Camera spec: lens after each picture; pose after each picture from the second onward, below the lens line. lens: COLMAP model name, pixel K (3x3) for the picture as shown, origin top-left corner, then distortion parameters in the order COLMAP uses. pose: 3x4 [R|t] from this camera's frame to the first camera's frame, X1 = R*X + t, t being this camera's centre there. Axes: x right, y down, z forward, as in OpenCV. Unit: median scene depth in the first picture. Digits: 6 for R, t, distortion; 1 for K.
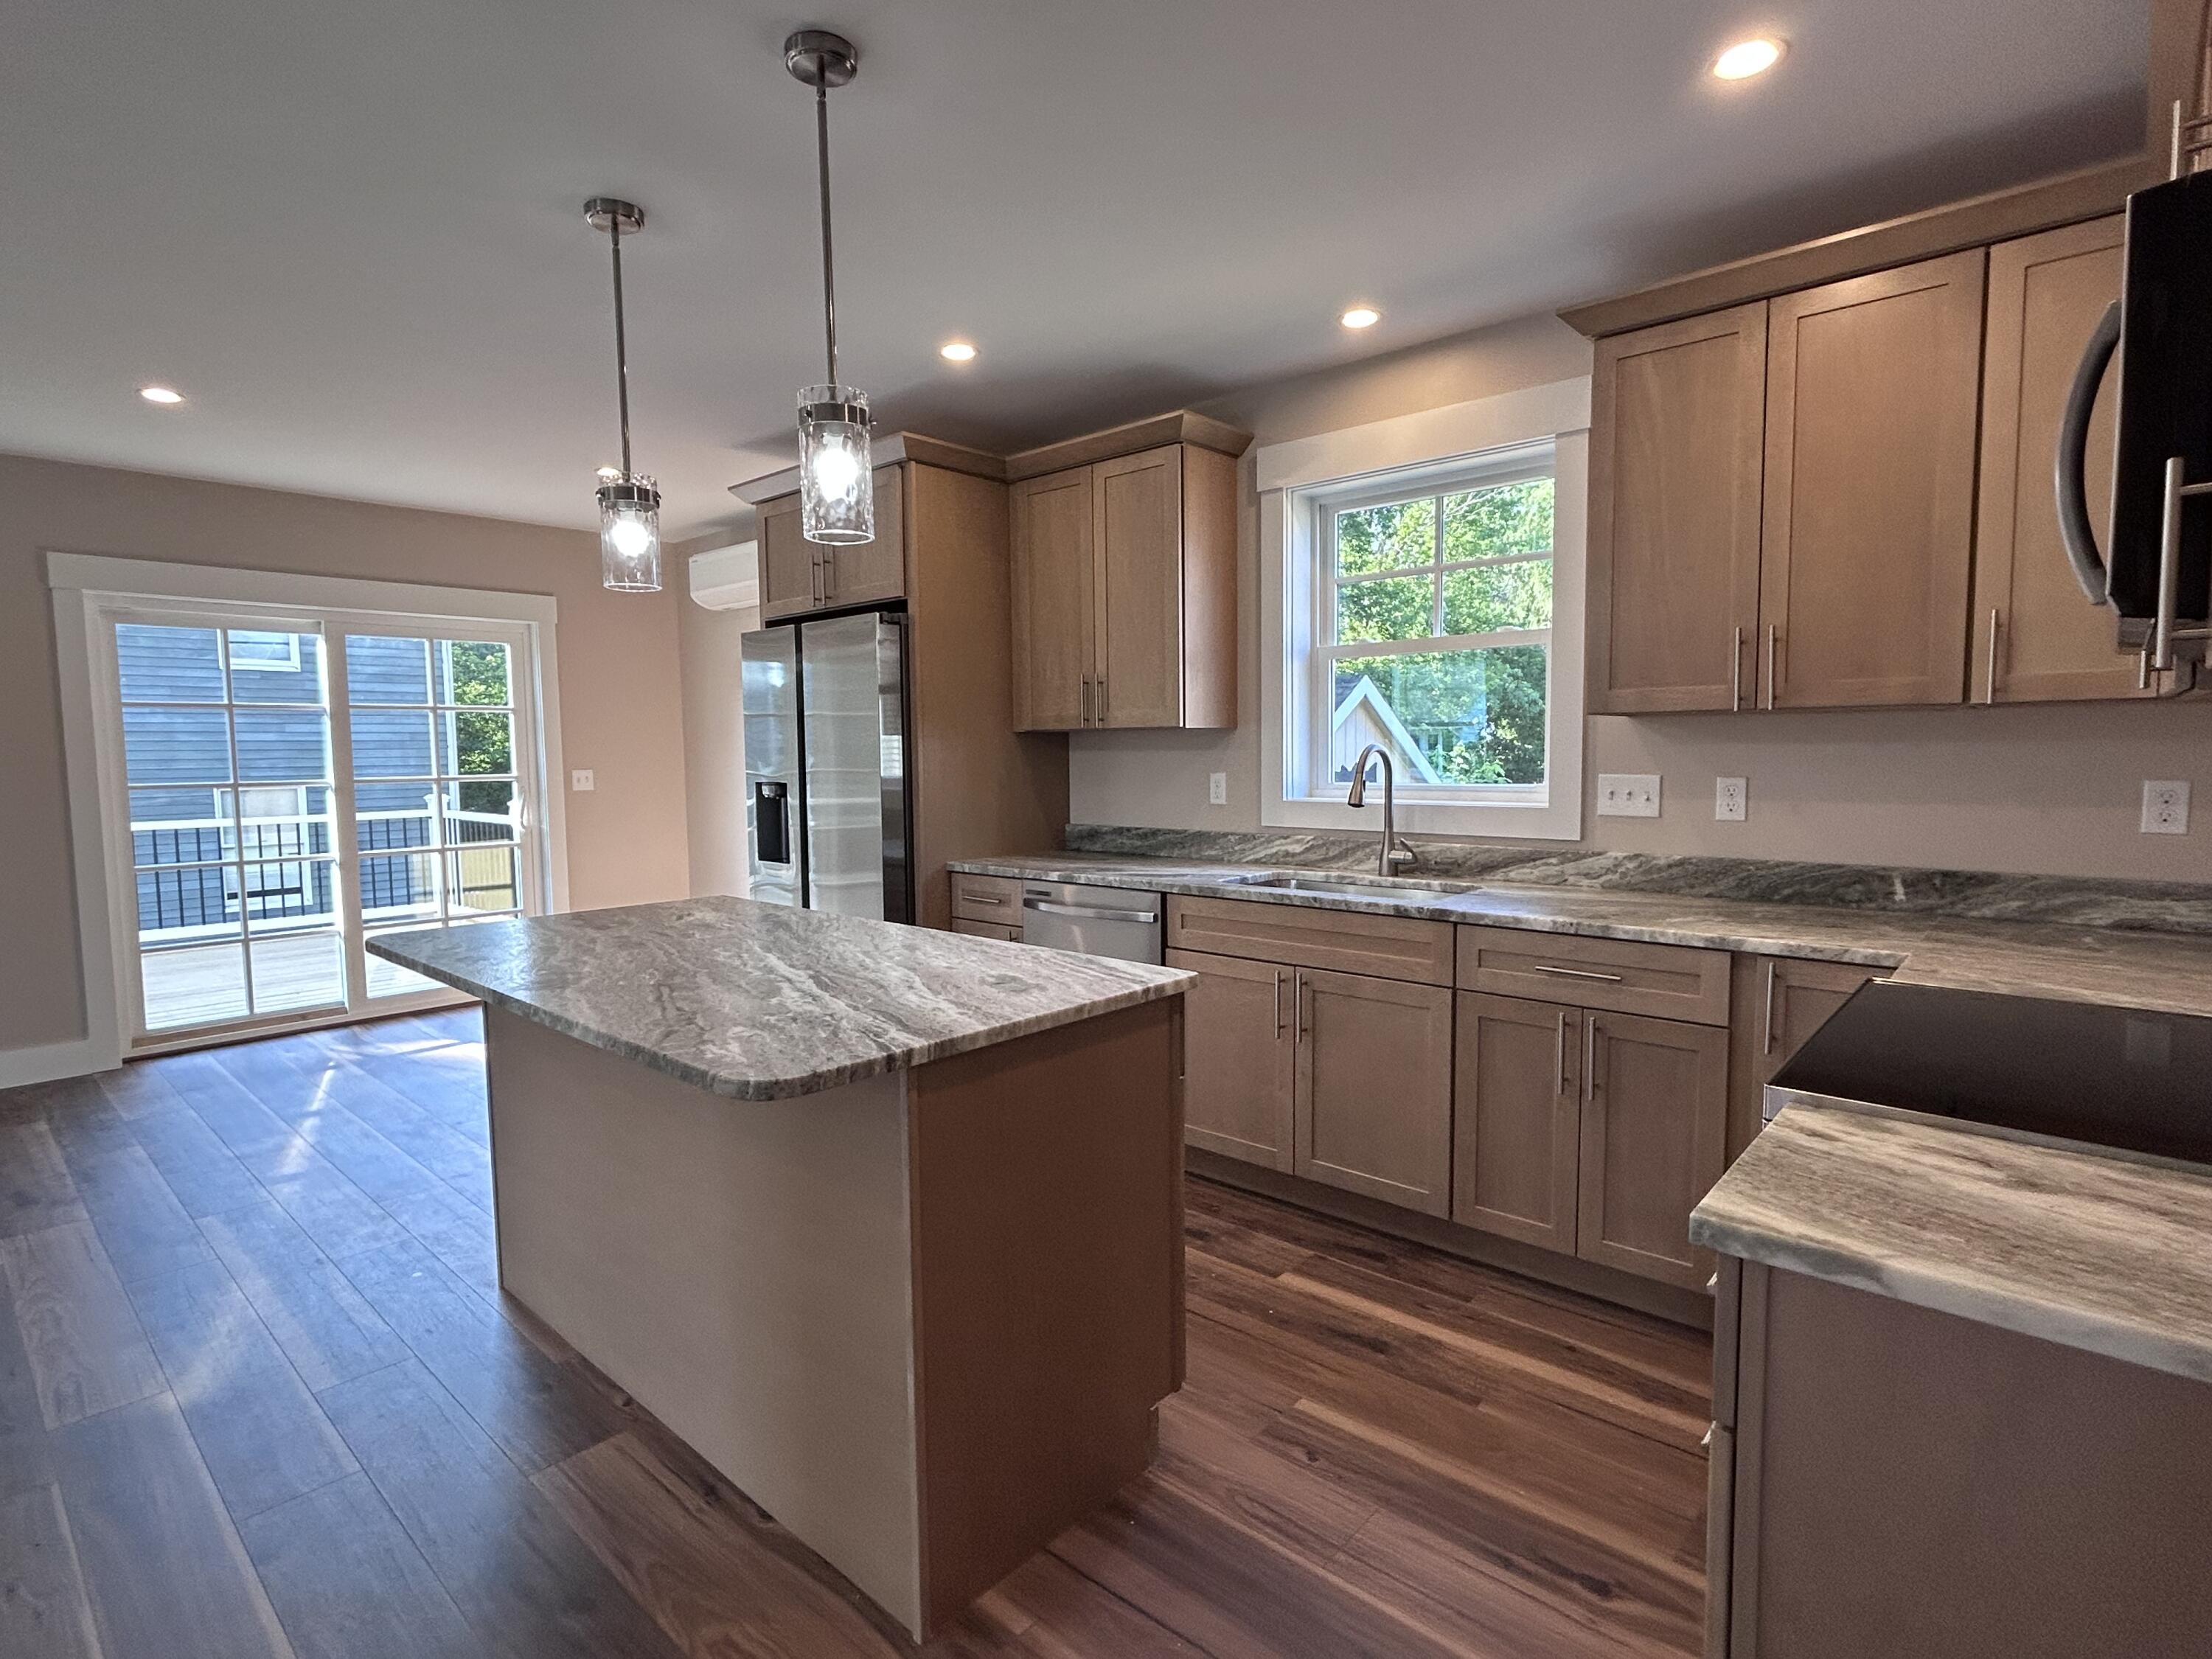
lens RADIAL K [[1107.0, 0, 1103.1], [0, 1107.0, 835.3], [0, 0, 1]] dist [-0.000734, -0.000246]
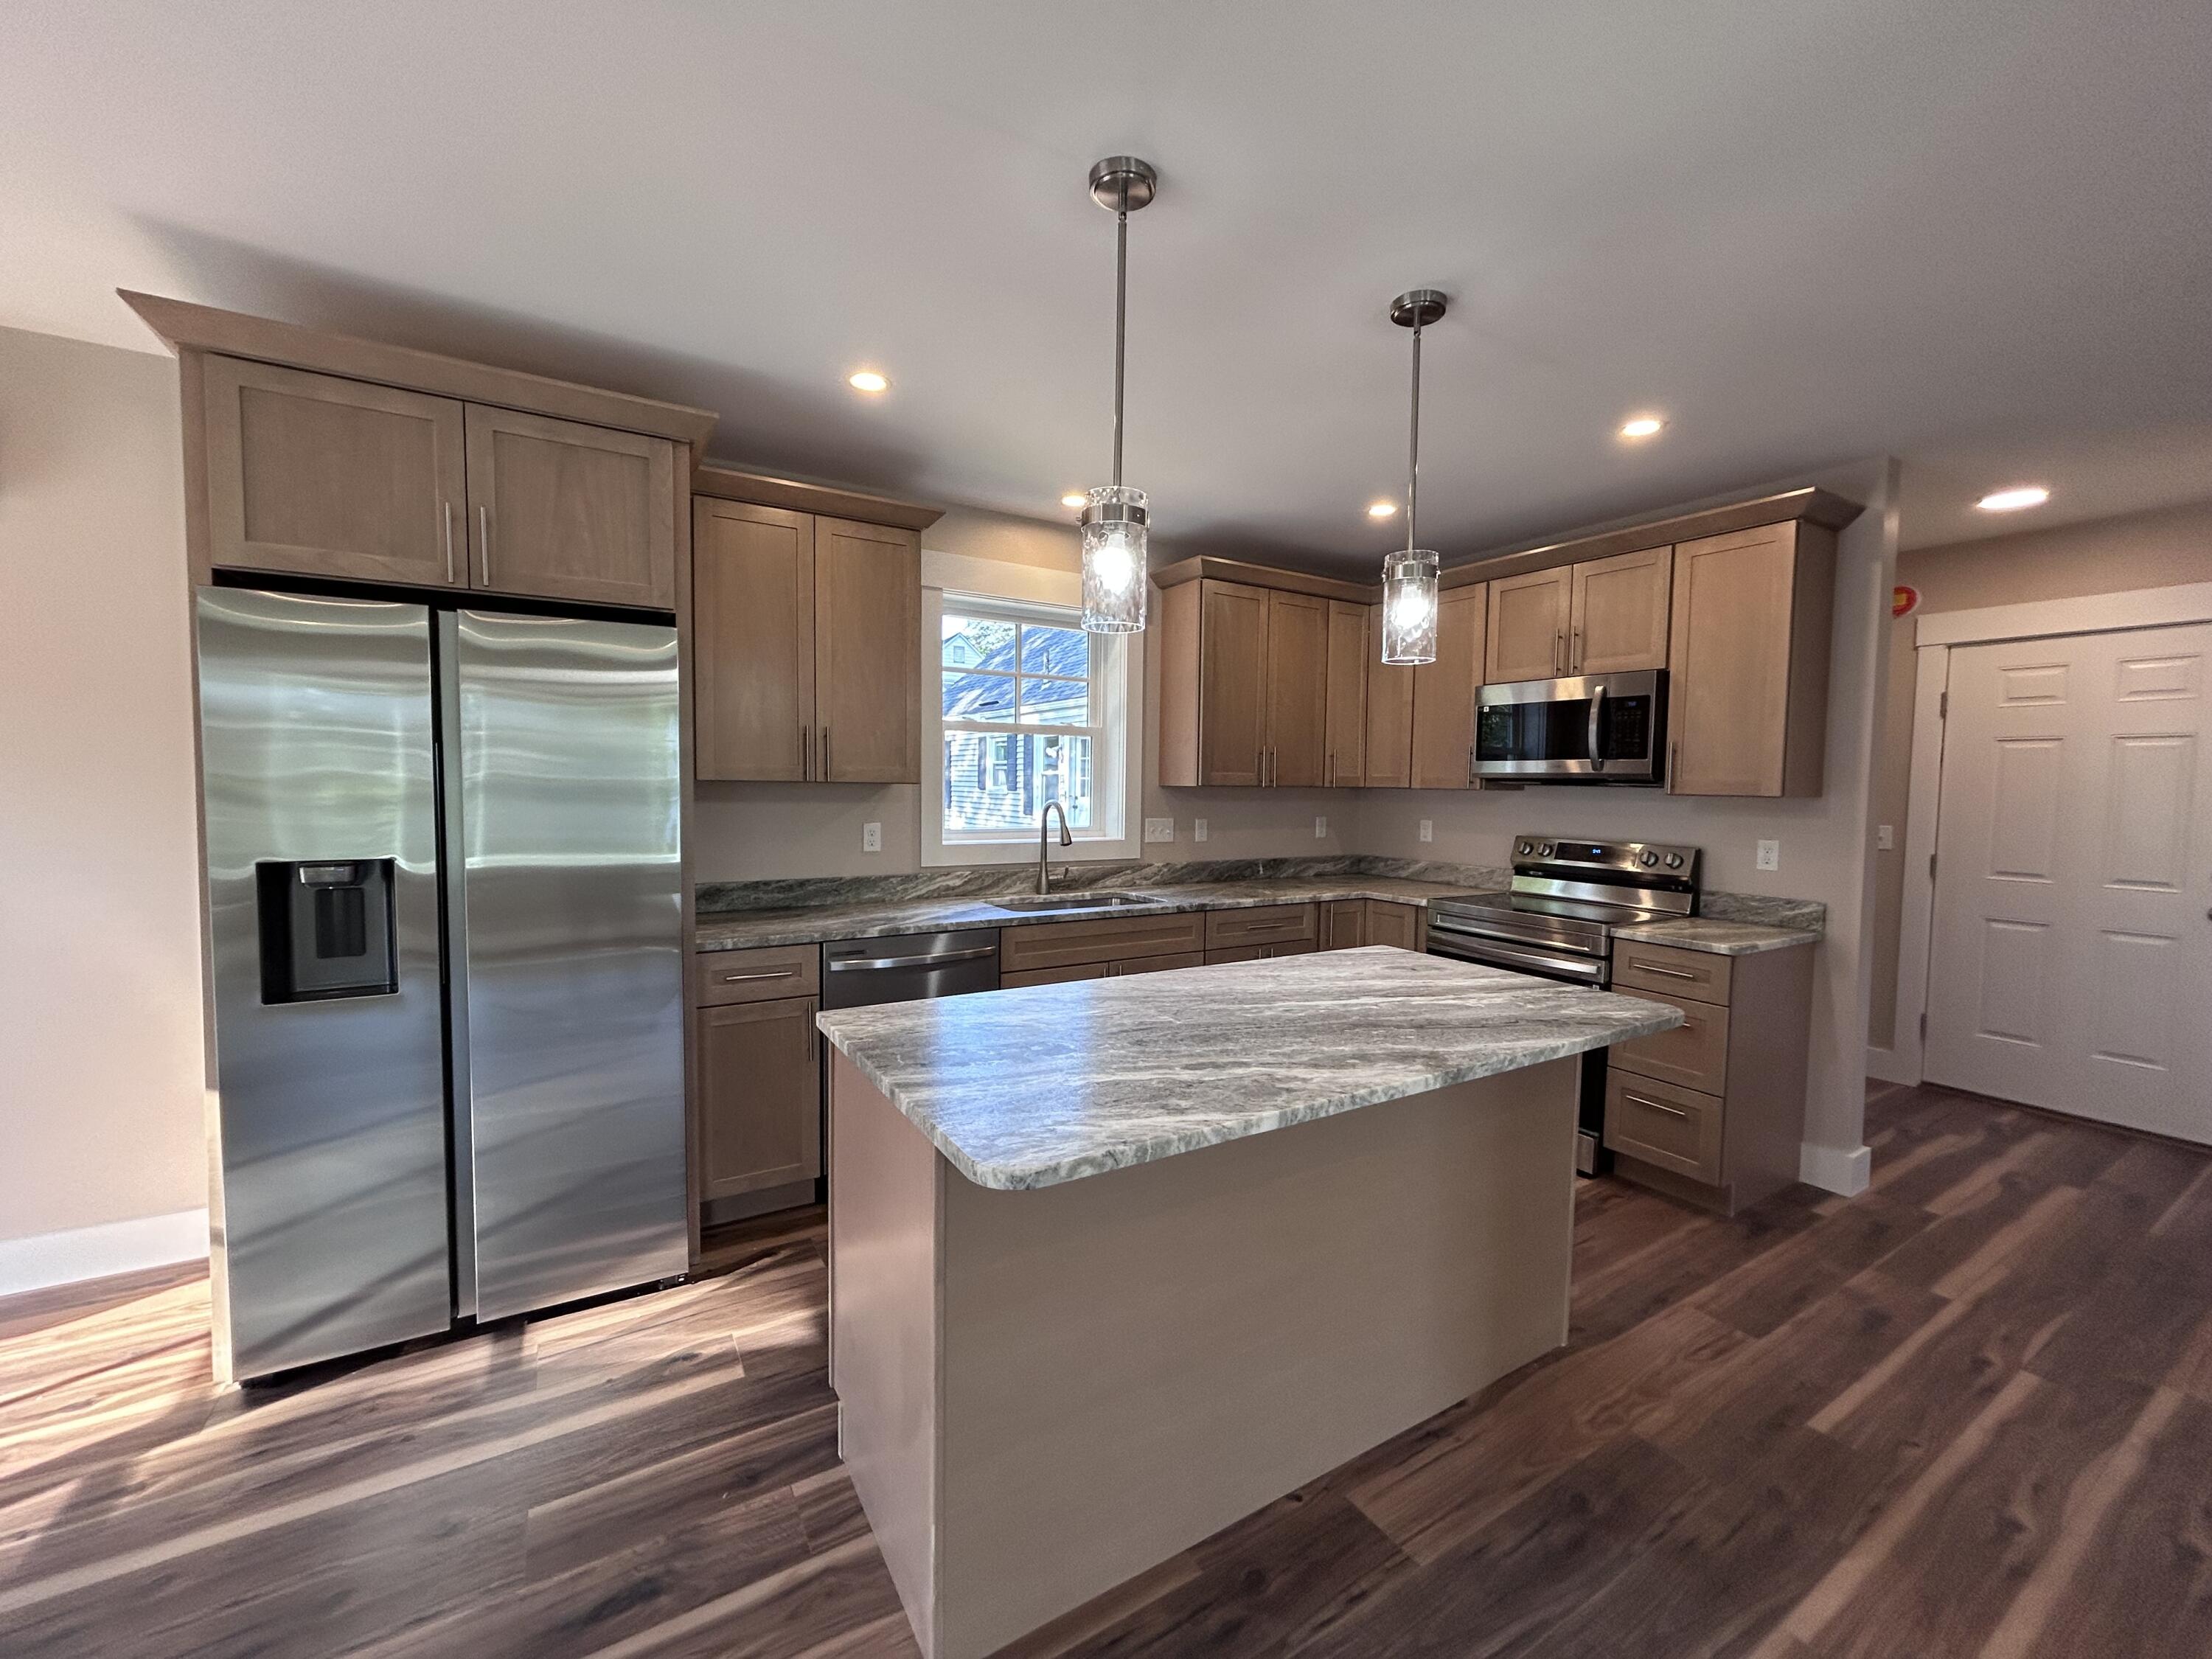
lens RADIAL K [[892.0, 0, 1106.9], [0, 892.0, 831.7], [0, 0, 1]] dist [0.001637, -0.000182]
pose [[0.280390, -0.037315, 0.959161, -0.914580], [0.060802, 0.997928, 0.021049, -0.069562], [-0.957959, 0.052417, 0.282077, 0.693669]]
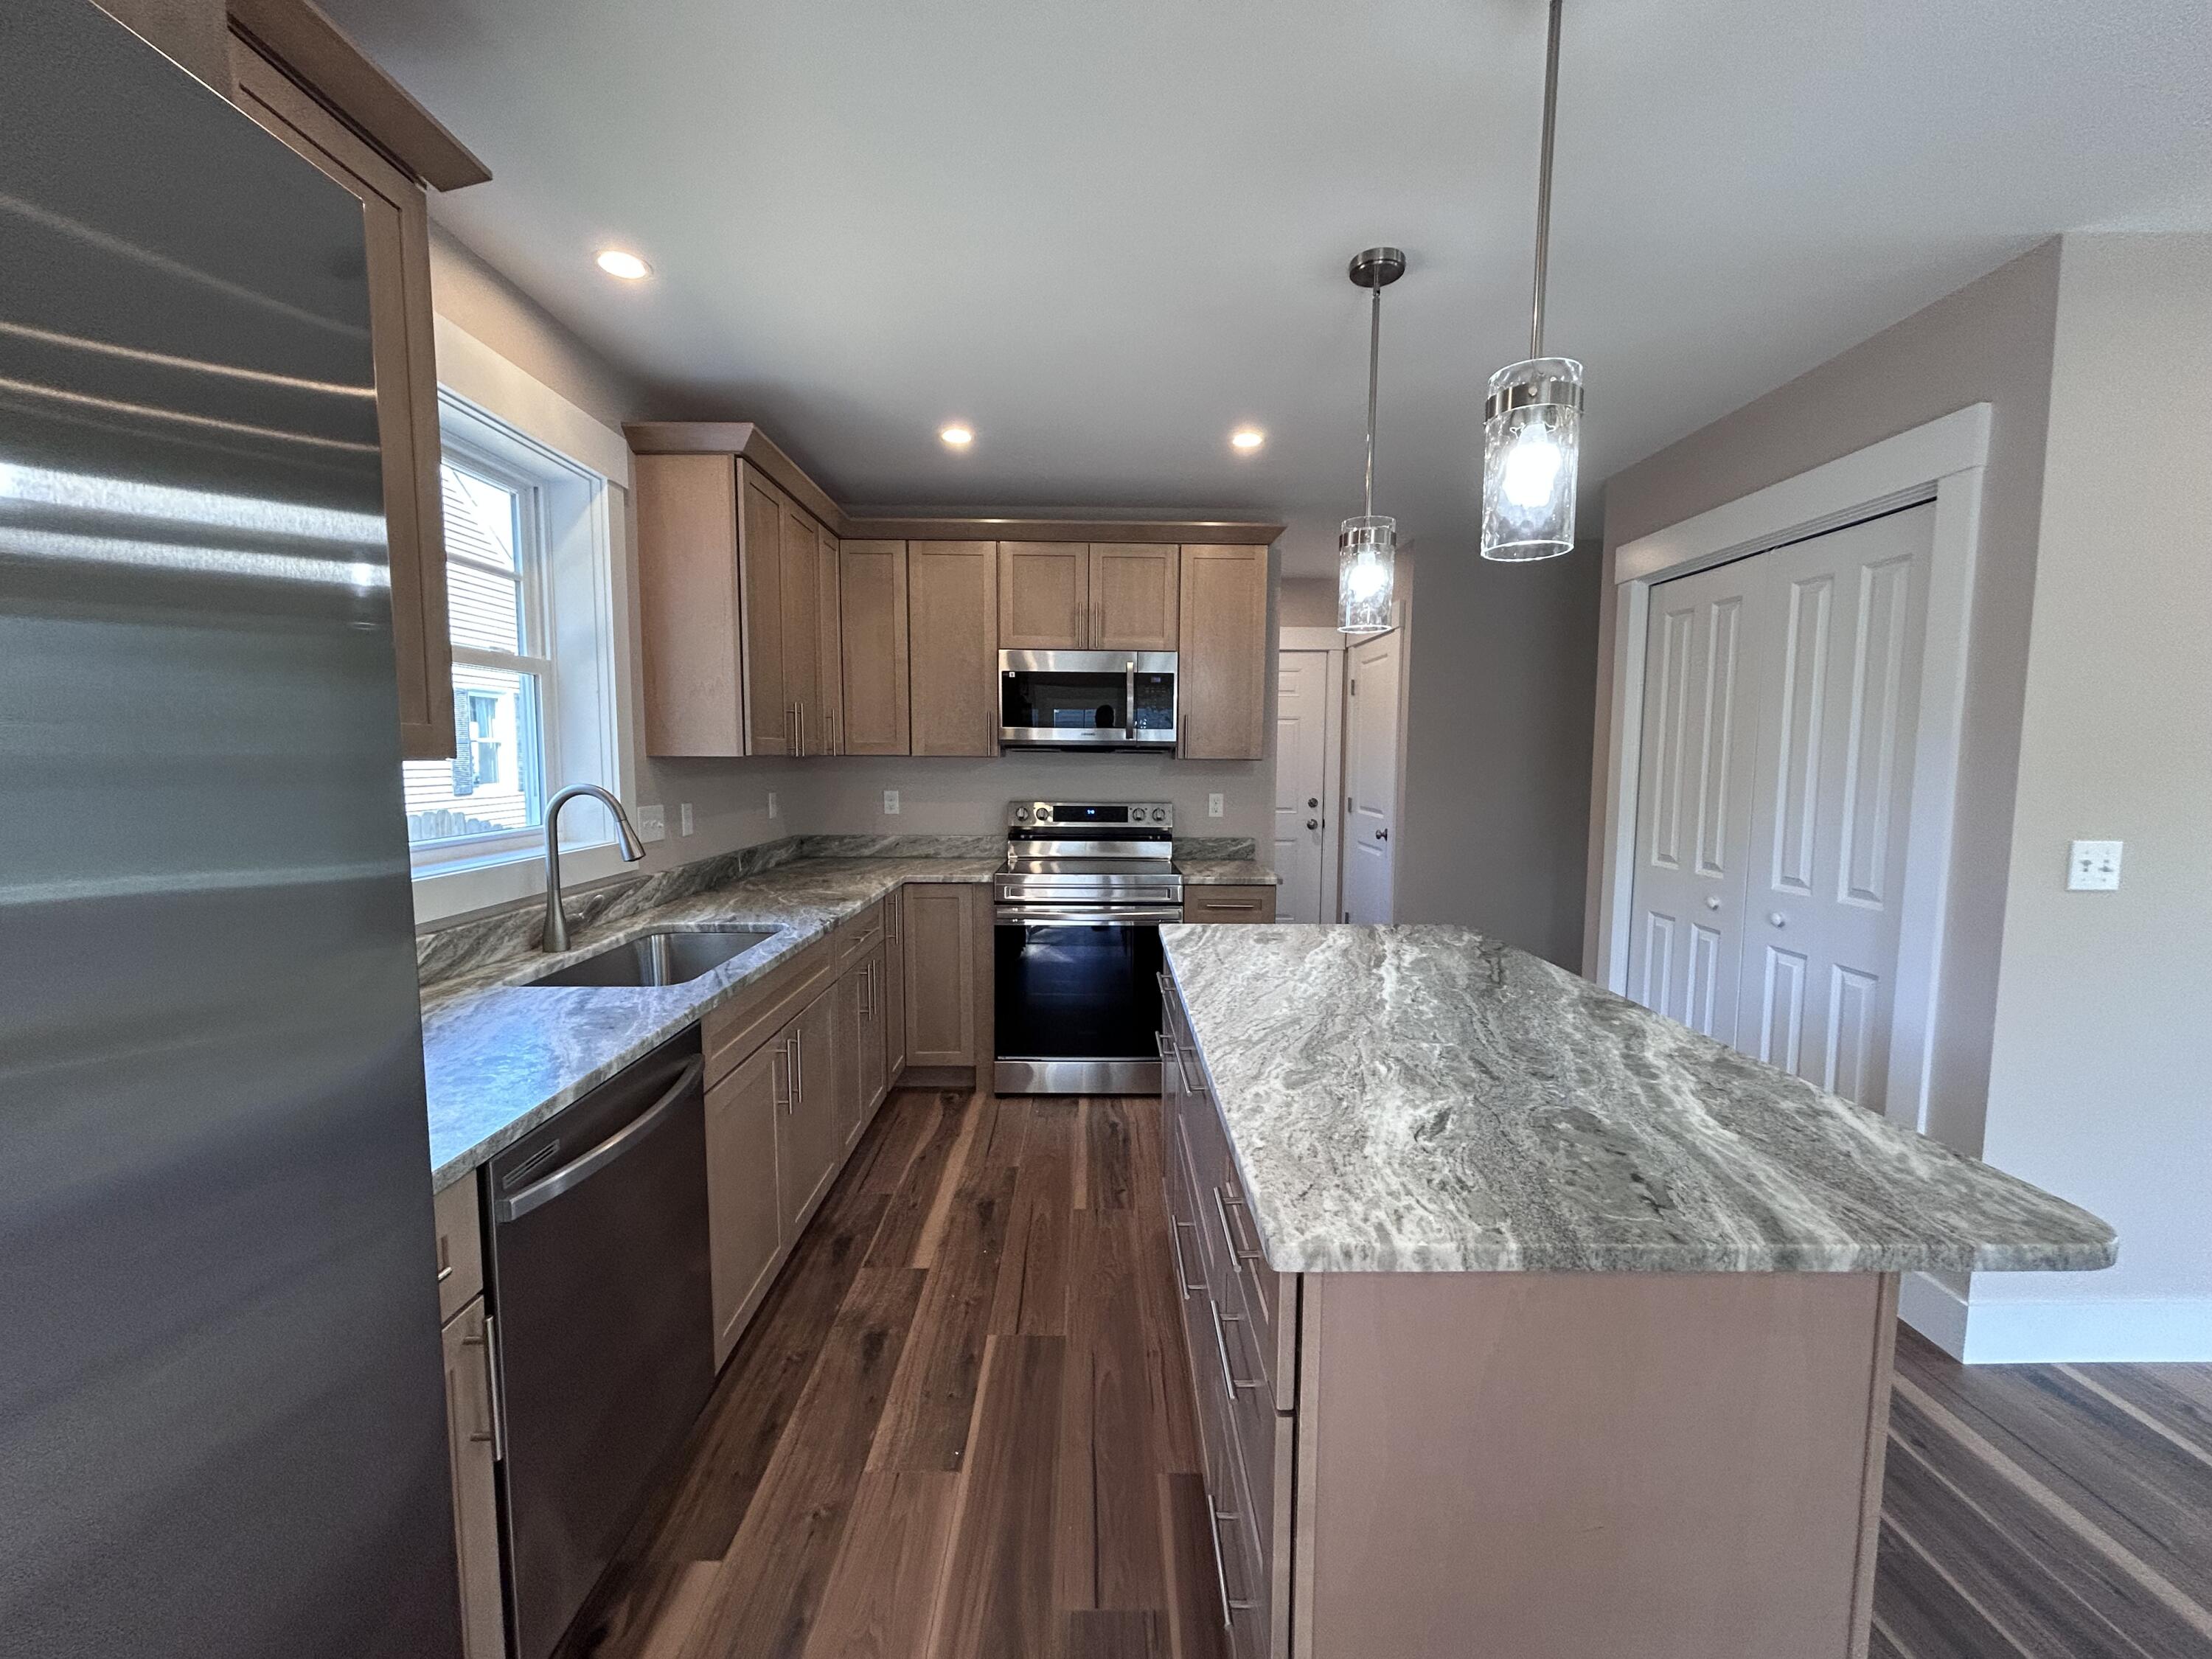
lens RADIAL K [[892.0, 0, 1108.1], [0, 892.0, 830.5], [0, 0, 1]] dist [0.001637, -0.000182]
pose [[-0.682804, -0.052006, 0.728748, -0.543204], [0.063467, 0.989471, 0.130077, -0.122478], [-0.727840, 0.135068, -0.672314, 1.302752]]
